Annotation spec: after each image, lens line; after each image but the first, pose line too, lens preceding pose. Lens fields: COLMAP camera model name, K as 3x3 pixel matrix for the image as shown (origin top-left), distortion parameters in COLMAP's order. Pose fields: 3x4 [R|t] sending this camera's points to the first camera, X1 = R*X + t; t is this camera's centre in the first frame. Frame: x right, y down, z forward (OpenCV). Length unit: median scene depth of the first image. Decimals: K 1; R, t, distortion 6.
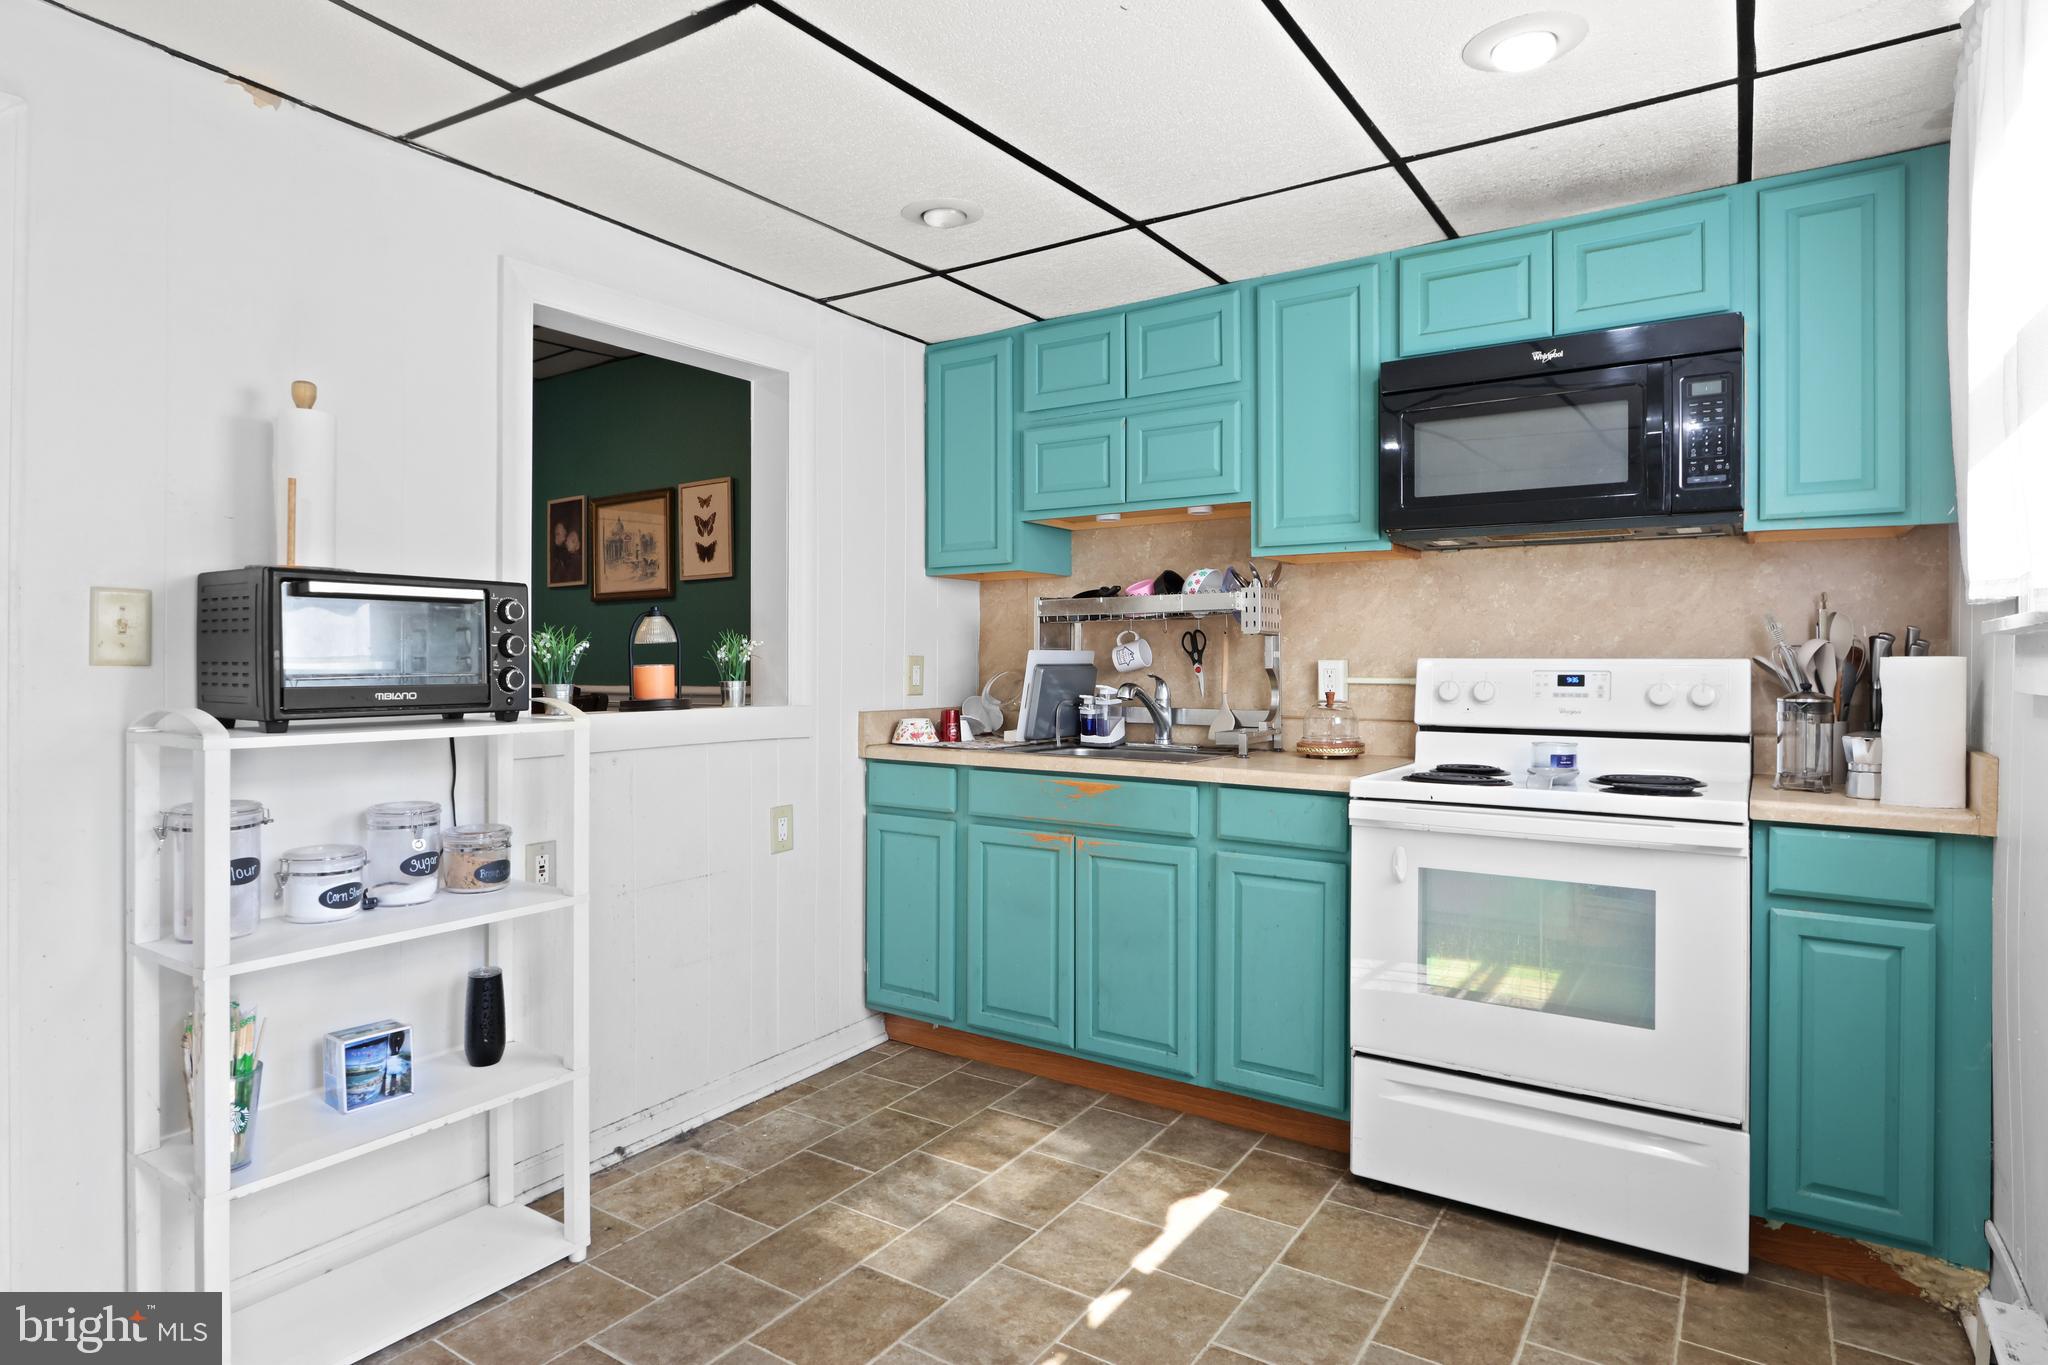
lens RADIAL K [[1114.5, 0, 1023.6], [0, 1114.5, 665.2], [0, 0, 1]] dist [0.001174, 0.001237]
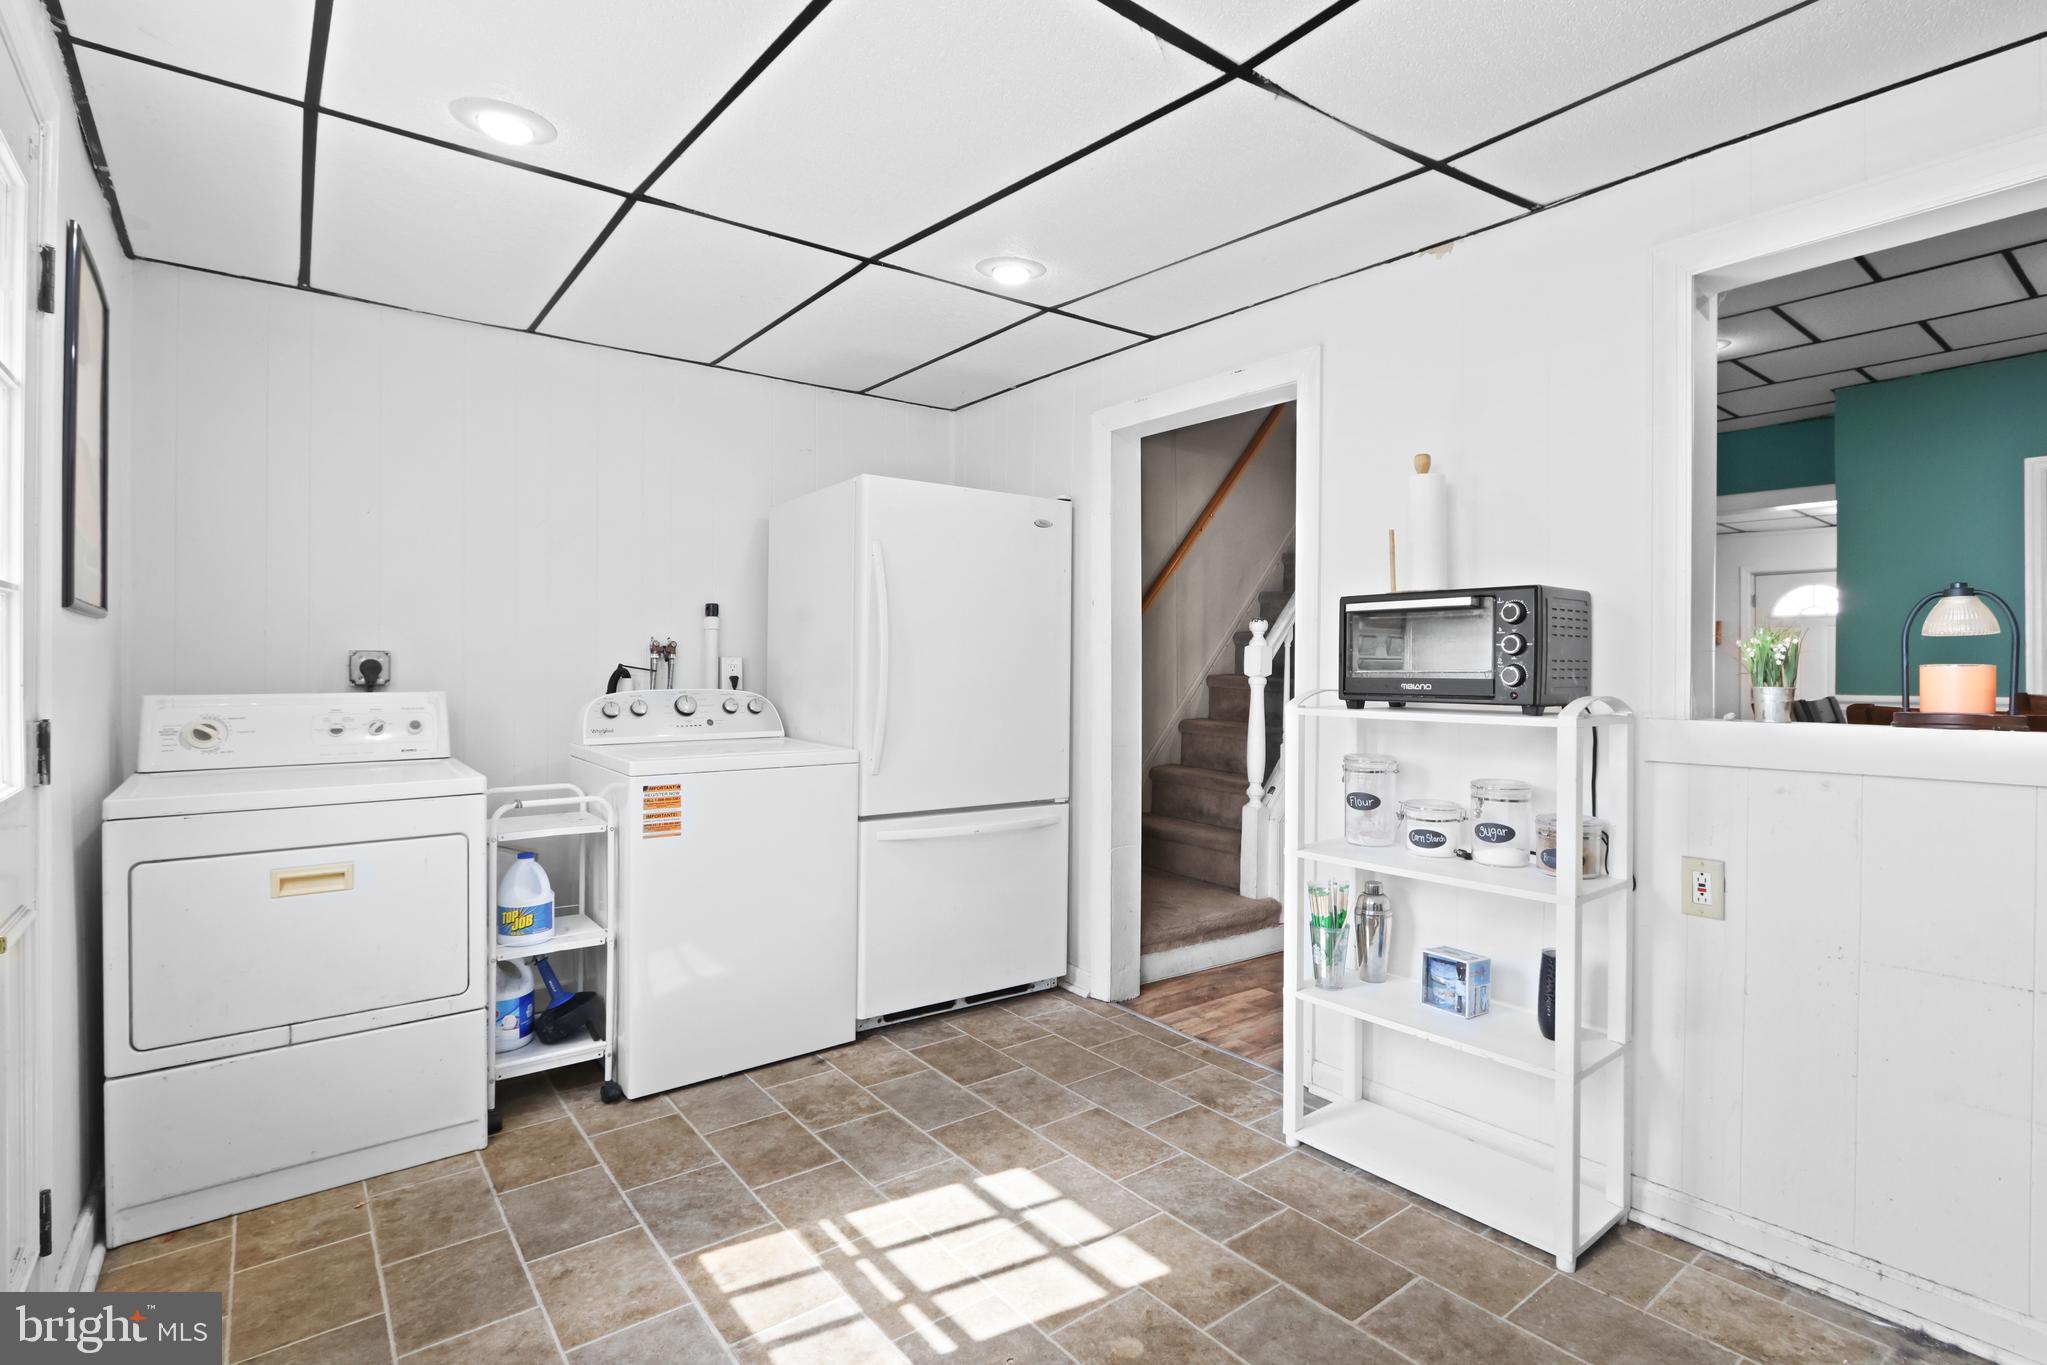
lens RADIAL K [[956.5, 0, 1014.8], [0, 956.5, 664.2], [0, 0, 1]] dist [-0.040309, 0.014864]
pose [[-0.317147, 0.000486, -0.948376, 0.880990], [-0.006072, 0.999978, 0.002543, 0.003089], [0.948357, 0.006565, -0.317137, 1.317298]]
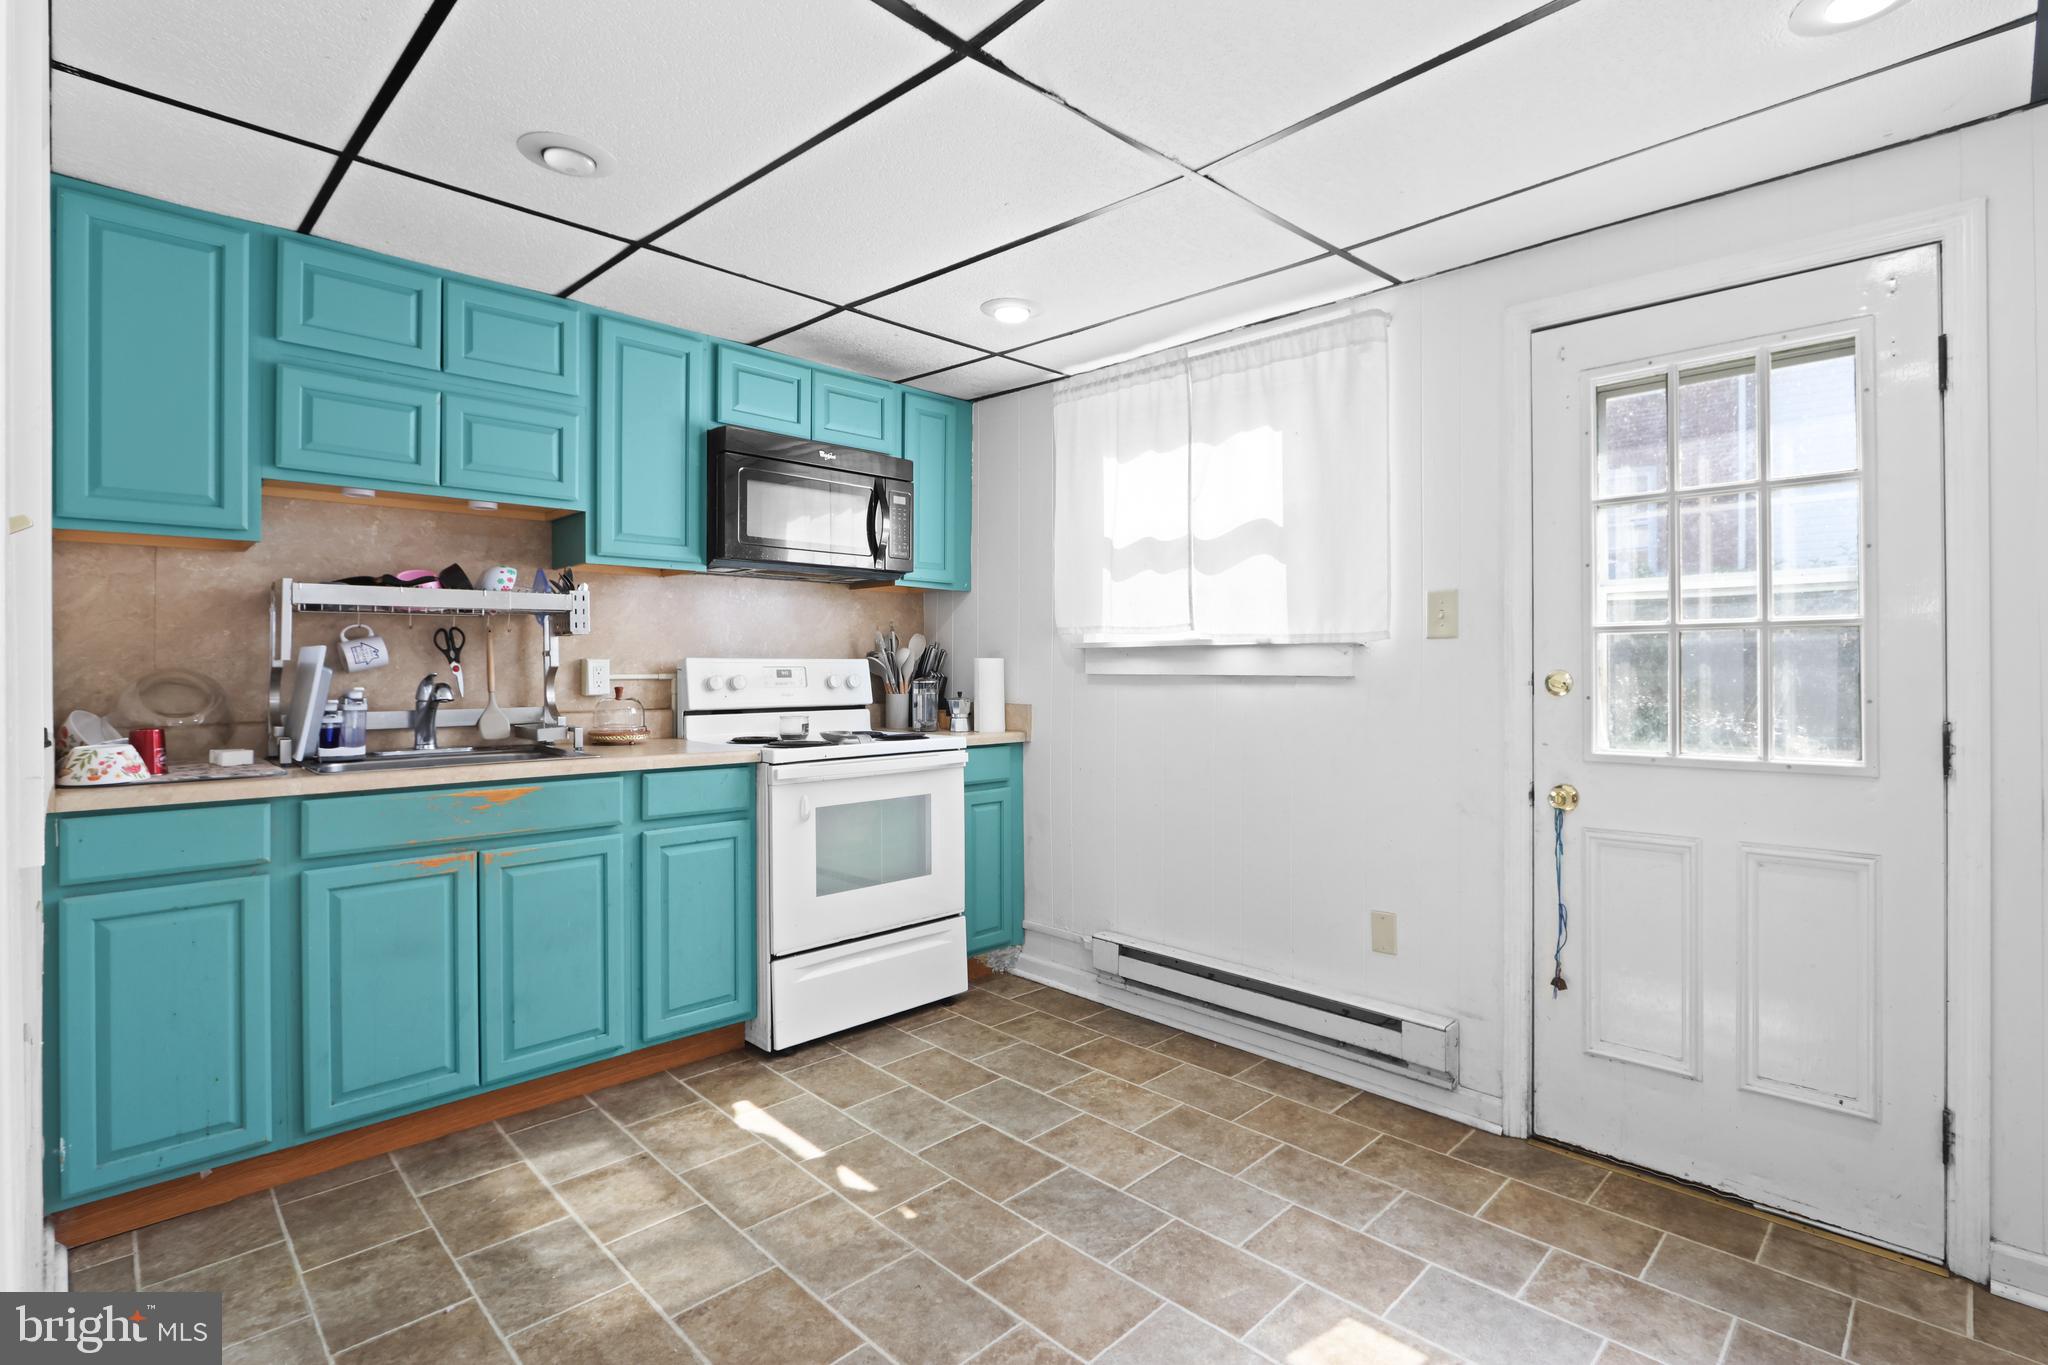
lens RADIAL K [[957.0, 0, 1015.3], [0, 957.0, 664.2], [0, 0, 1]] dist [-0.040309, 0.014864]
pose [[0.201091, -0.001998, 0.979571, -0.641670], [0.003273, 0.999994, 0.001368, 0.000838], [-0.979567, 0.002931, 0.201096, 0.432715]]
